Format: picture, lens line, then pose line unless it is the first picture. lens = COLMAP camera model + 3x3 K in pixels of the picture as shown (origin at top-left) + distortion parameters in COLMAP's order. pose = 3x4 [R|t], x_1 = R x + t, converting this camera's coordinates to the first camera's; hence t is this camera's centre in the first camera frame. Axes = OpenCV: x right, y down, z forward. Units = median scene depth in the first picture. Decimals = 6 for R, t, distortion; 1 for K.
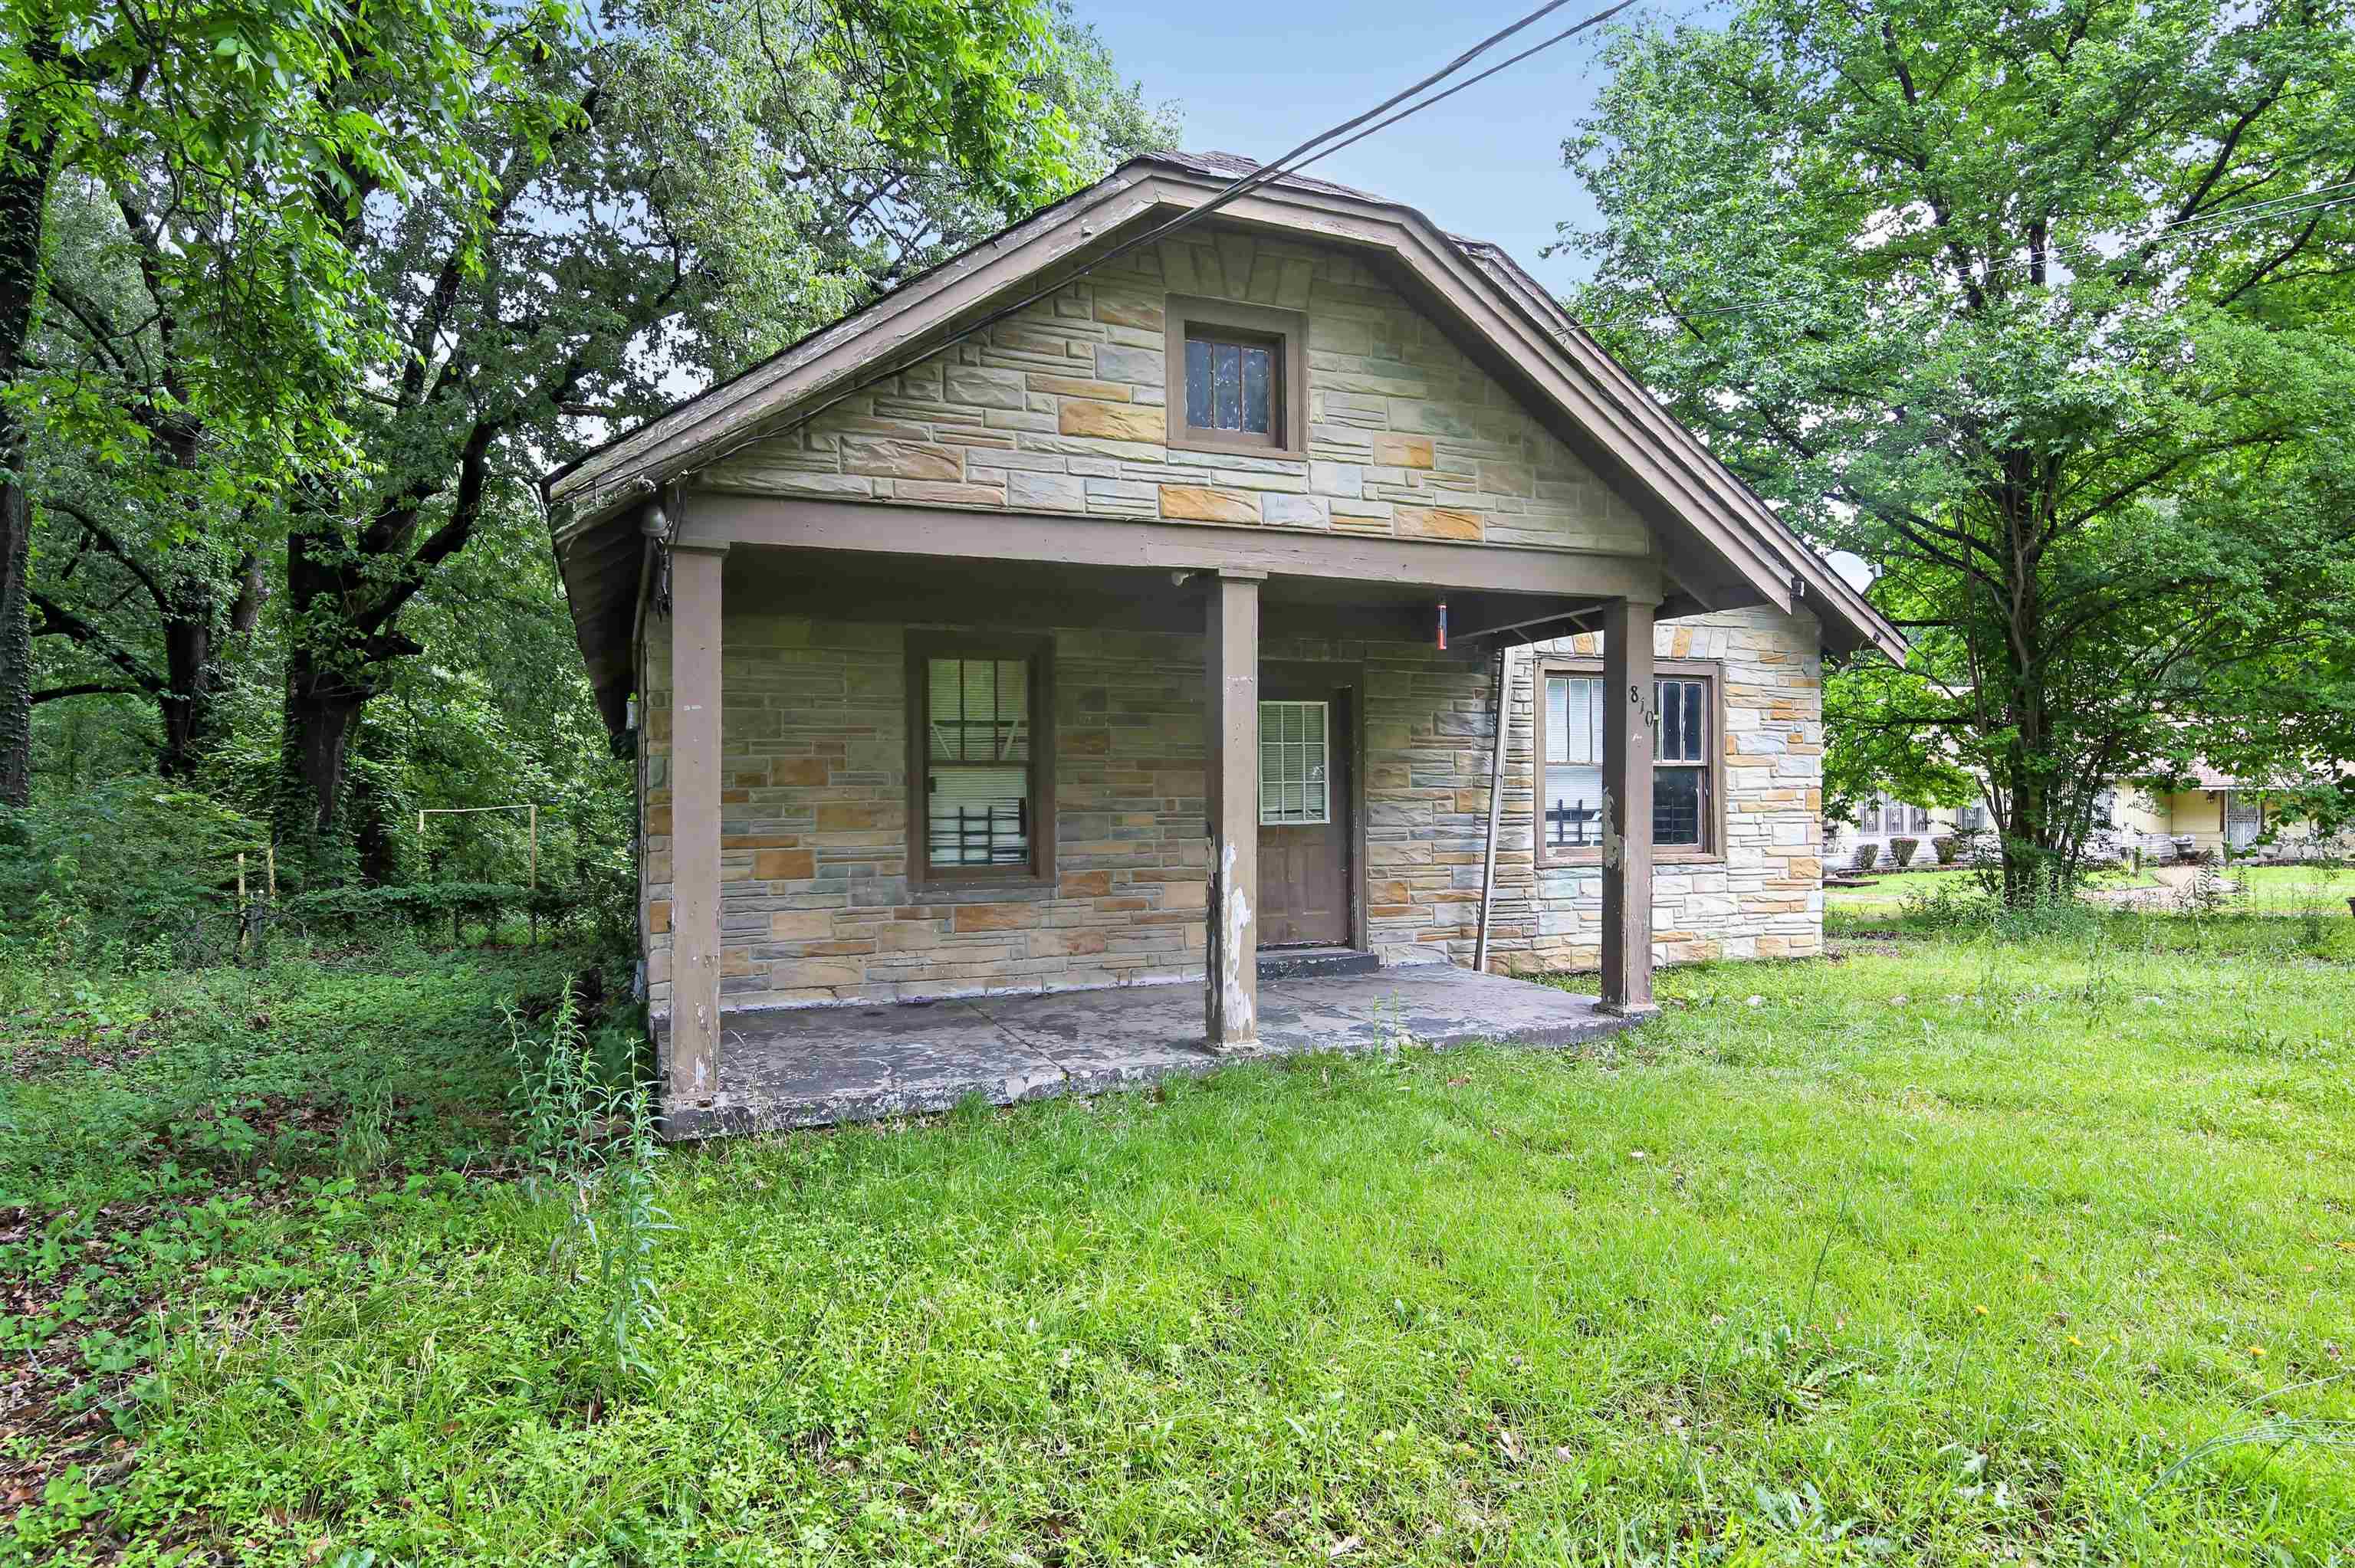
lens RADIAL K [[1073.8, 0, 1177.5], [0, 1073.8, 784.0], [0, 0, 1]] dist [0.001682, -0.005050]
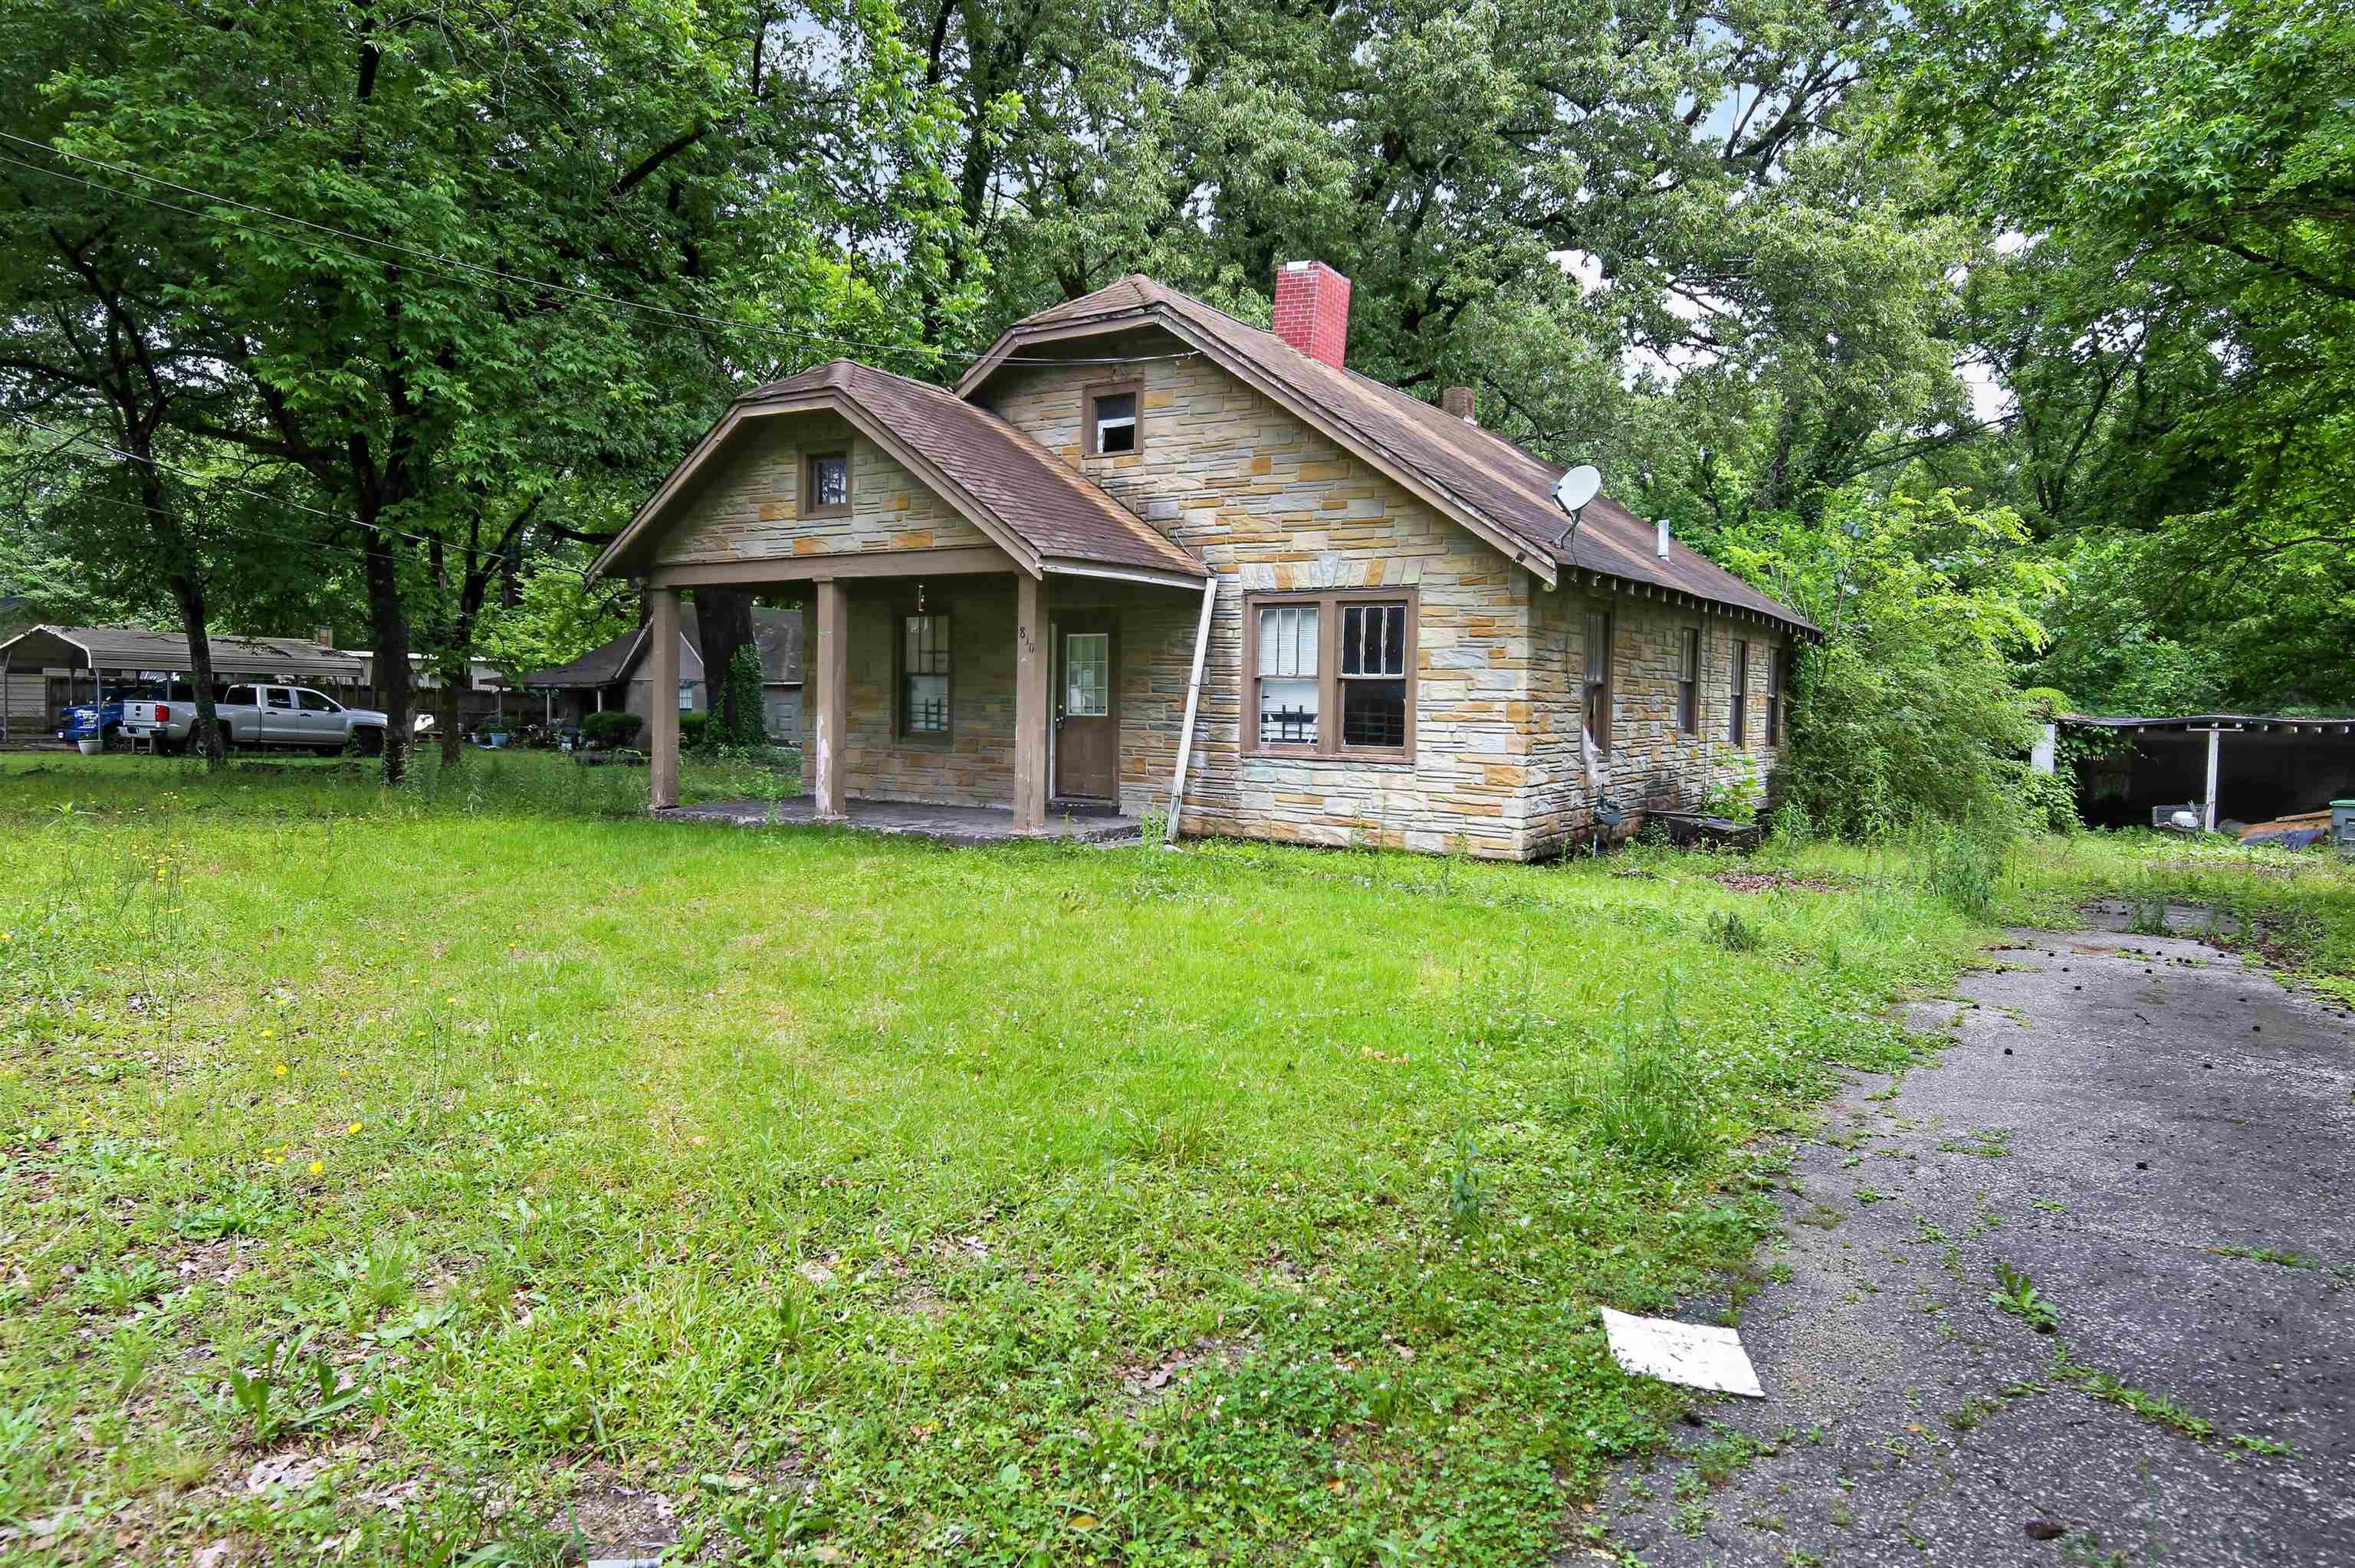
lens RADIAL K [[1066.1, 0, 1181.0], [0, 1066.1, 730.6], [0, 0, 1]] dist [-0.000965, -0.009415]
pose [[0.715800, 0.040739, -0.697116, 1.132785], [-0.018372, 0.999050, 0.039519, -0.002749], [0.698064, -0.015480, 0.715868, 0.023435]]
